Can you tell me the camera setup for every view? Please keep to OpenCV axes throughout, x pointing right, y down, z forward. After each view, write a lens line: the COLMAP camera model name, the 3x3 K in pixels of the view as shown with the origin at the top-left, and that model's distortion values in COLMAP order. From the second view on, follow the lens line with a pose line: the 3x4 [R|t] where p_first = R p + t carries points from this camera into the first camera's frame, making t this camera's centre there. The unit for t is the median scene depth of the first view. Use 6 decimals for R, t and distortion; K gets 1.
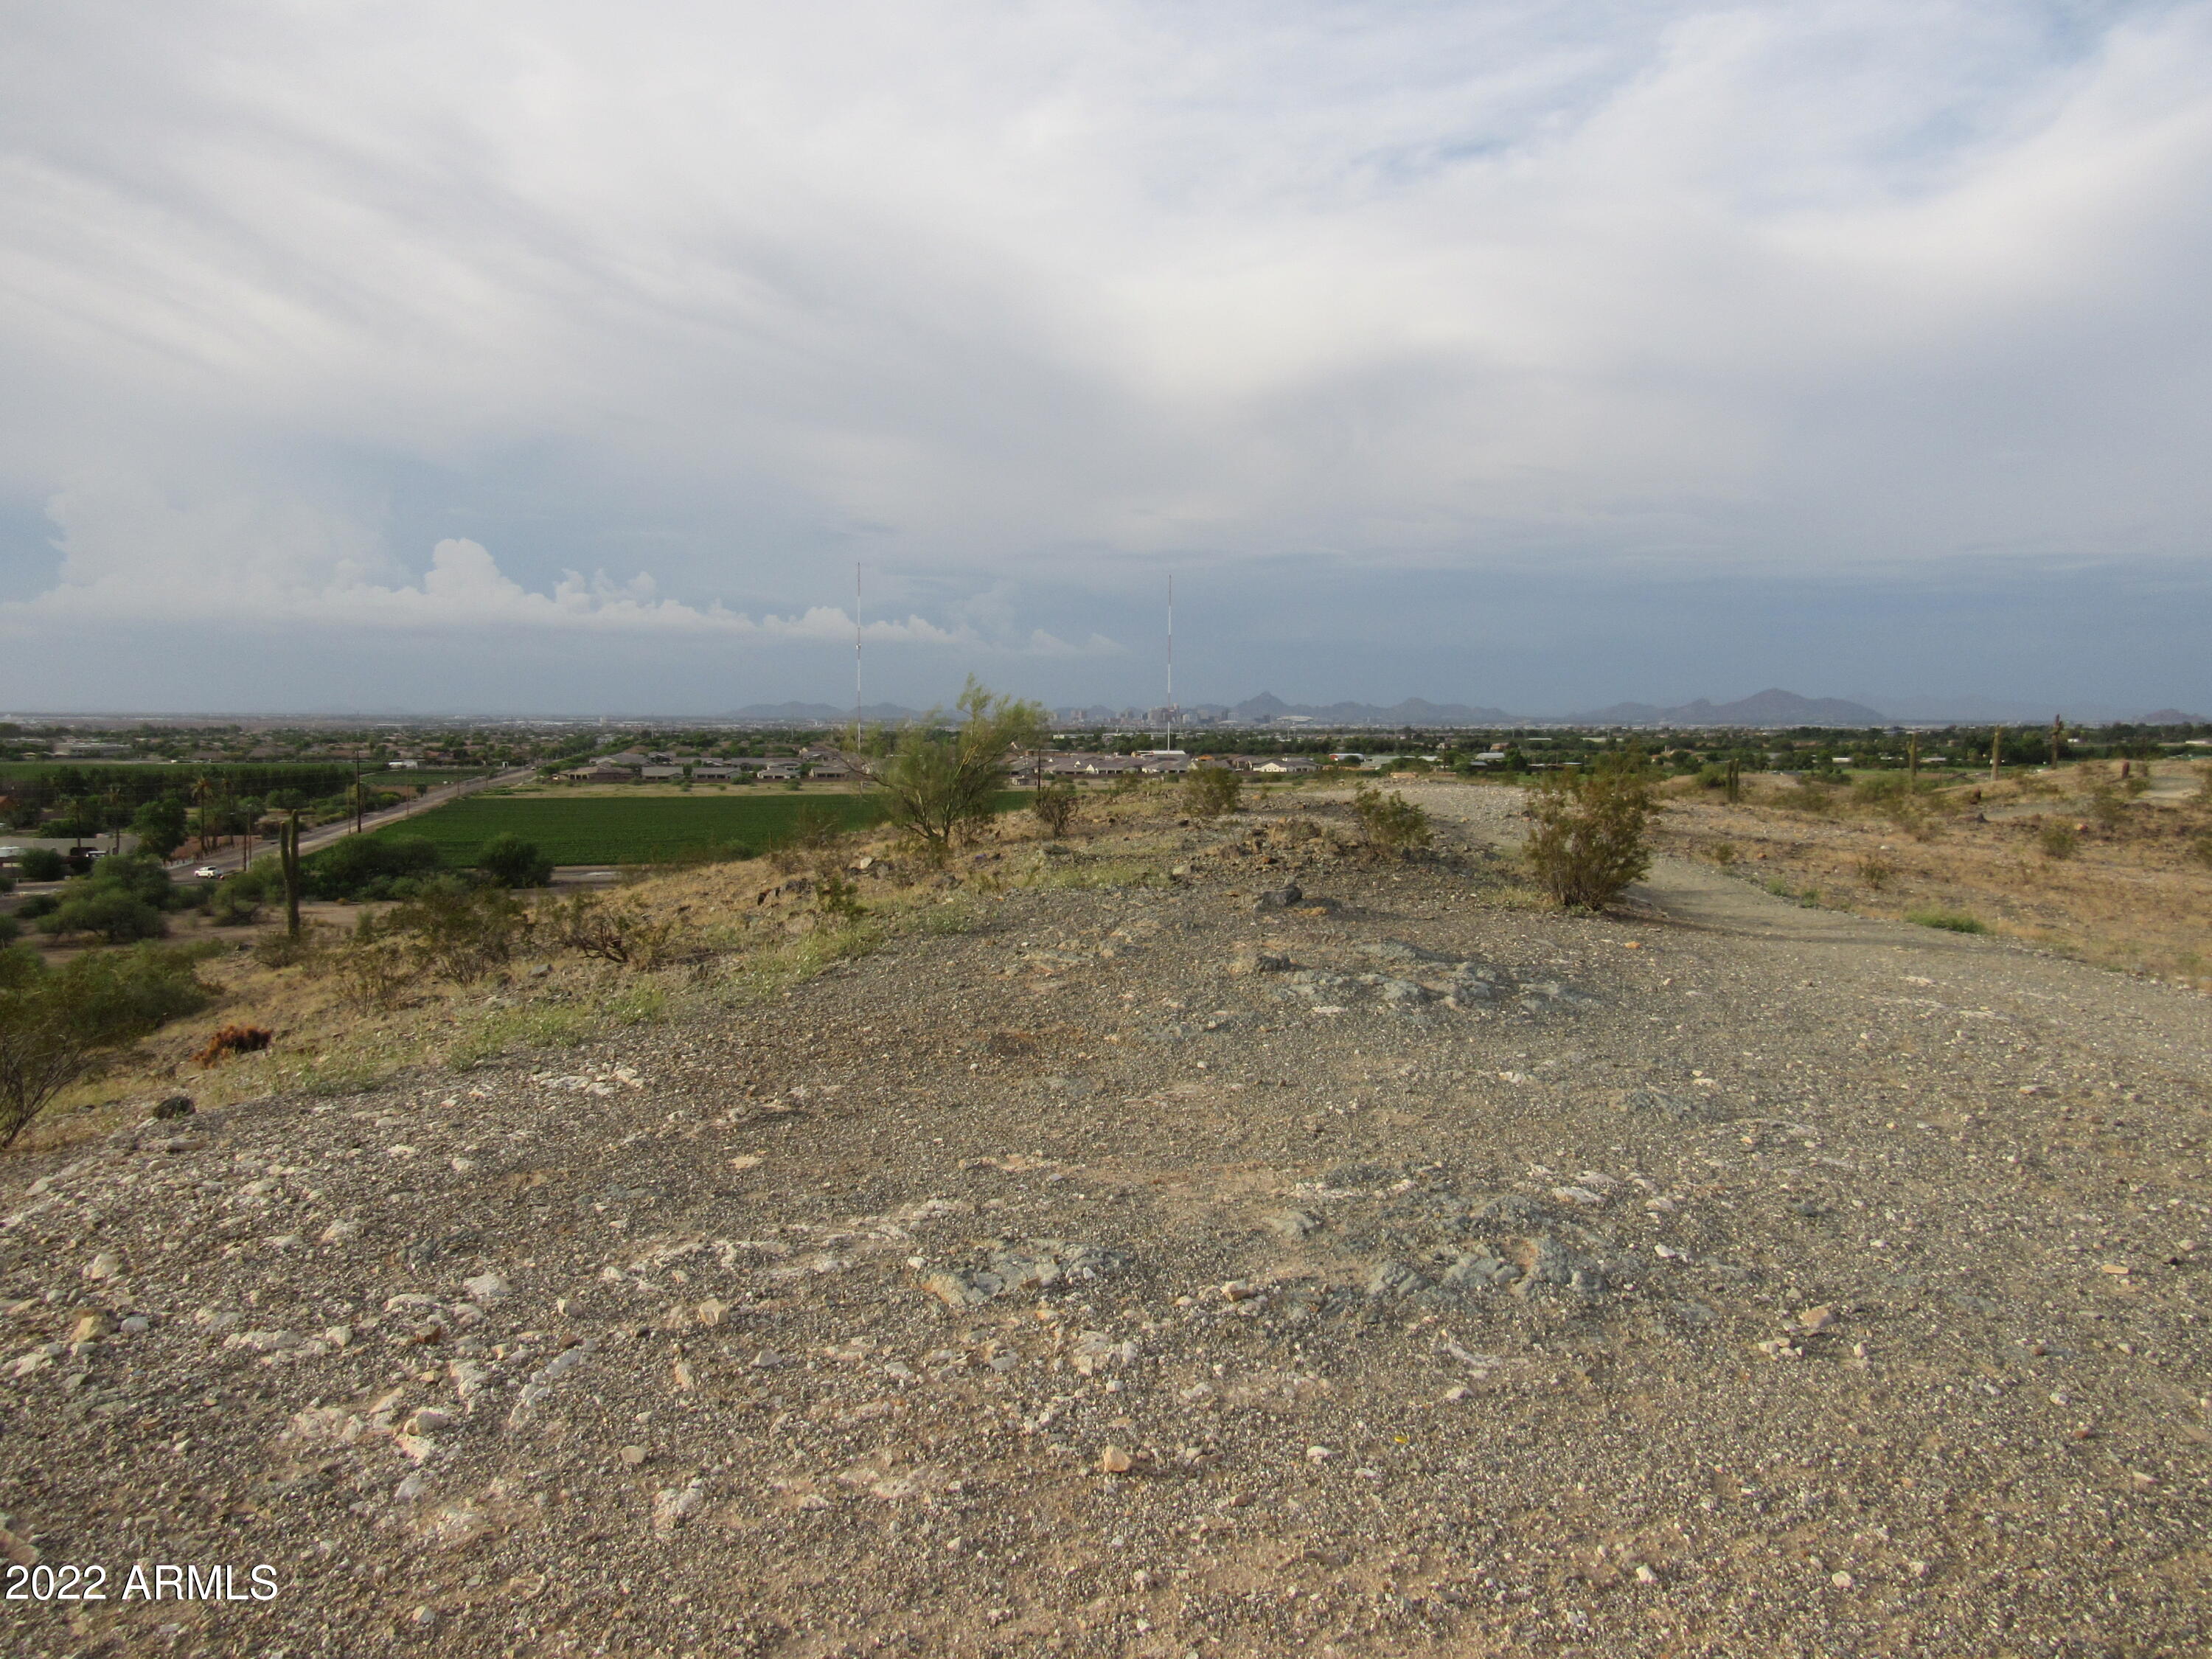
lens RADIAL K [[1593.3, 0, 1106.0], [0, 1593.3, 829.5], [0, 0, 1]] dist [-0.020149, 0.005063]
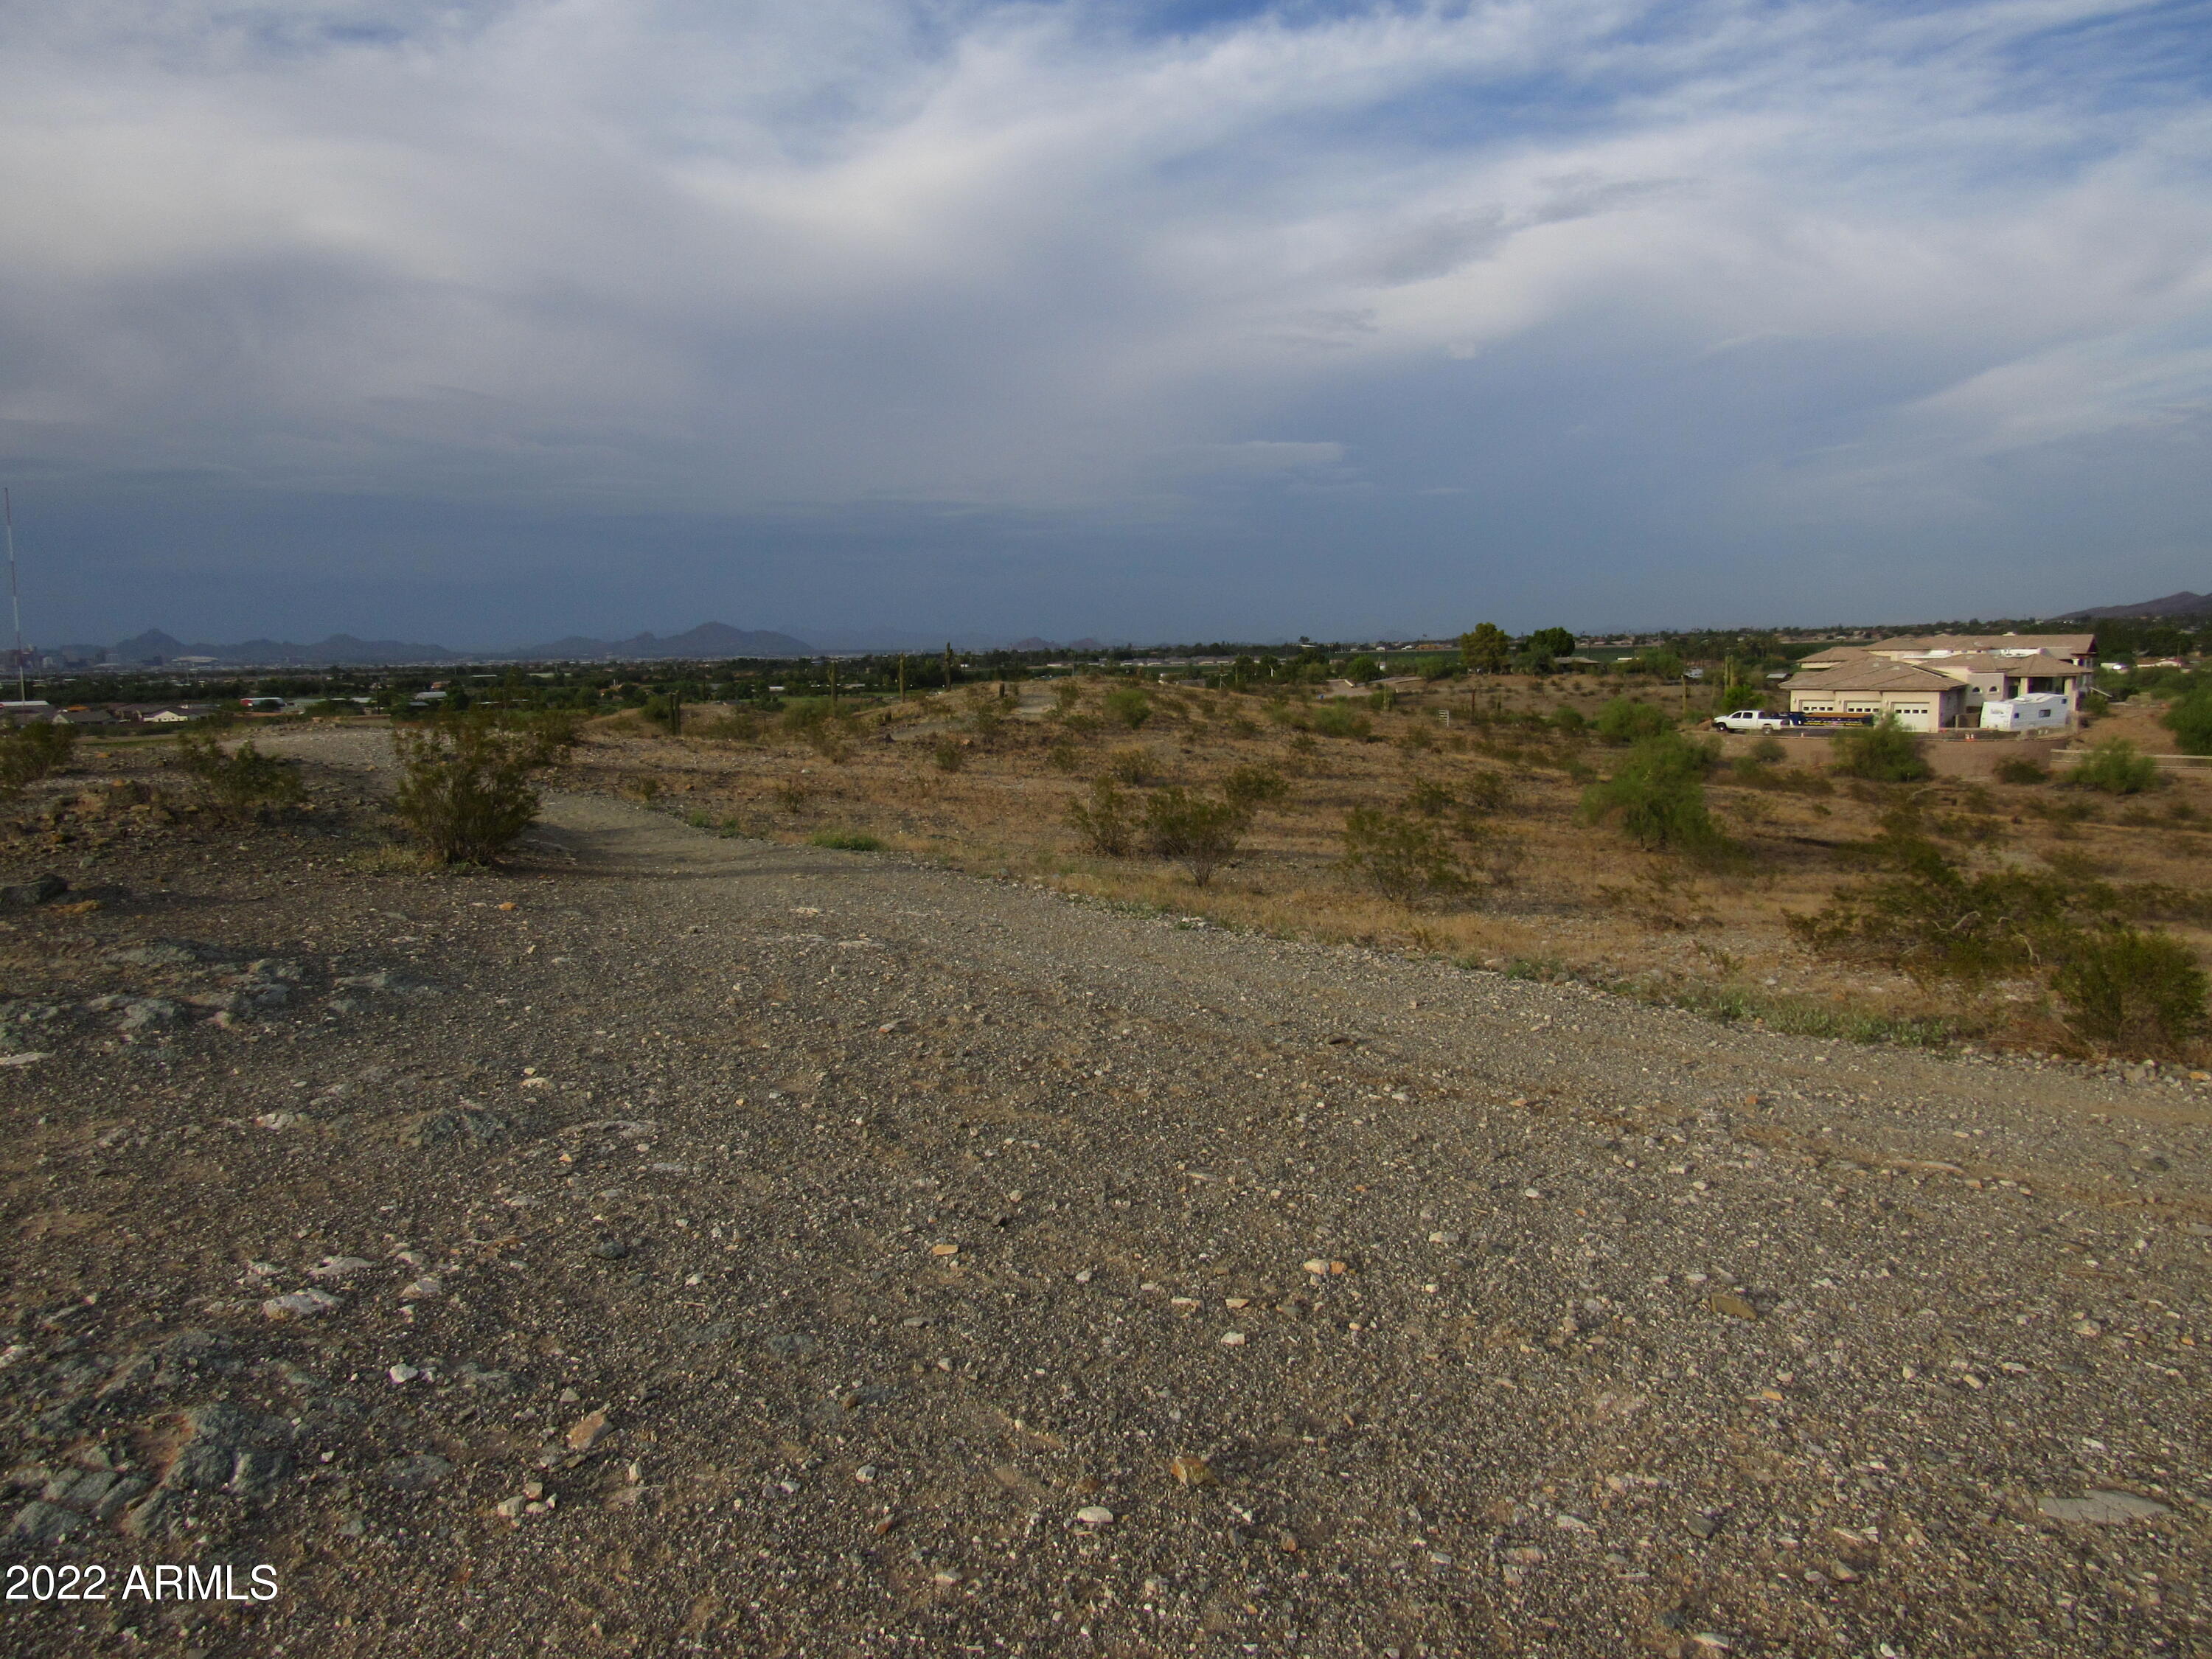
lens RADIAL K [[1593.3, 0, 1106.0], [0, 1593.3, 829.5], [0, 0, 1]] dist [-0.020149, 0.005063]
pose [[0.804709, -0.079592, 0.588309, 0.099163], [0.055501, 0.996718, 0.058930, -0.004209], [-0.591069, -0.014769, 0.806486, 0.109150]]
